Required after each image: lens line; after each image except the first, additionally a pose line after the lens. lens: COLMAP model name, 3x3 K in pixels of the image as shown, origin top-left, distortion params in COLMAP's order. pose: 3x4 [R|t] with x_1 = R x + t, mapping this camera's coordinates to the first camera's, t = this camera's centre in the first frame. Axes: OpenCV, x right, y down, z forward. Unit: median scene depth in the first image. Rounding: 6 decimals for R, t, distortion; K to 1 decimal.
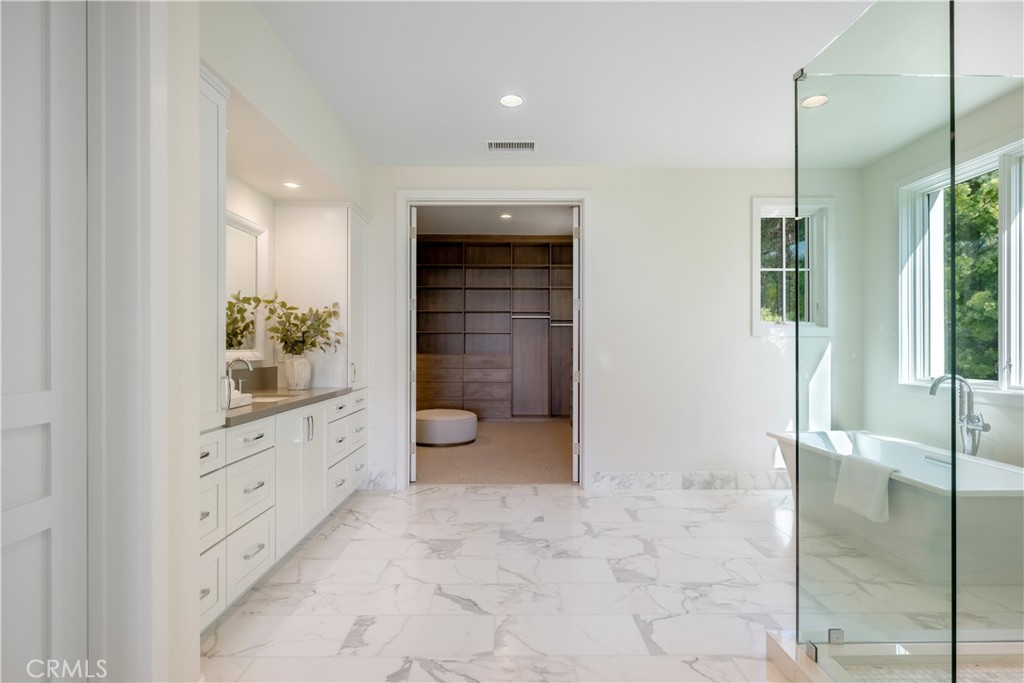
lens RADIAL K [[529.2, 0, 512.0], [0, 529.2, 344.2], [0, 0, 1]] dist [0.000858, 0.000068]
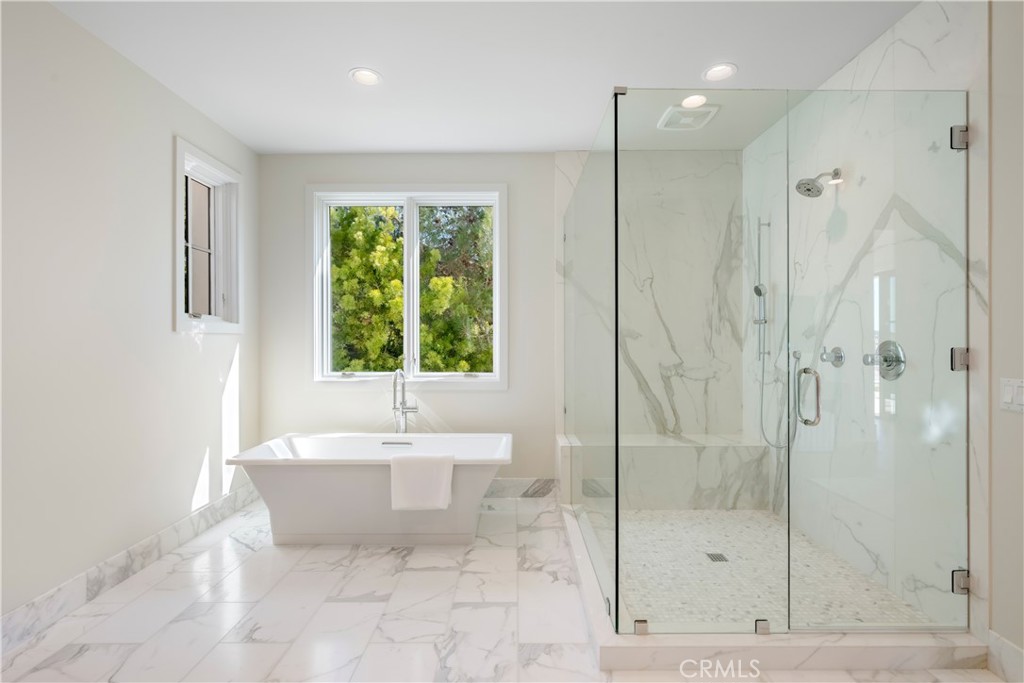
lens RADIAL K [[477.4, 0, 512.1], [0, 477.4, 339.9], [0, 0, 1]] dist [-0.001076, -0.000707]
pose [[0.007140, 0.007143, 0.999949, -0.178327], [0.000983, 0.999974, -0.007150, 0.001392], [-0.999974, 0.001034, 0.007133, 0.548291]]
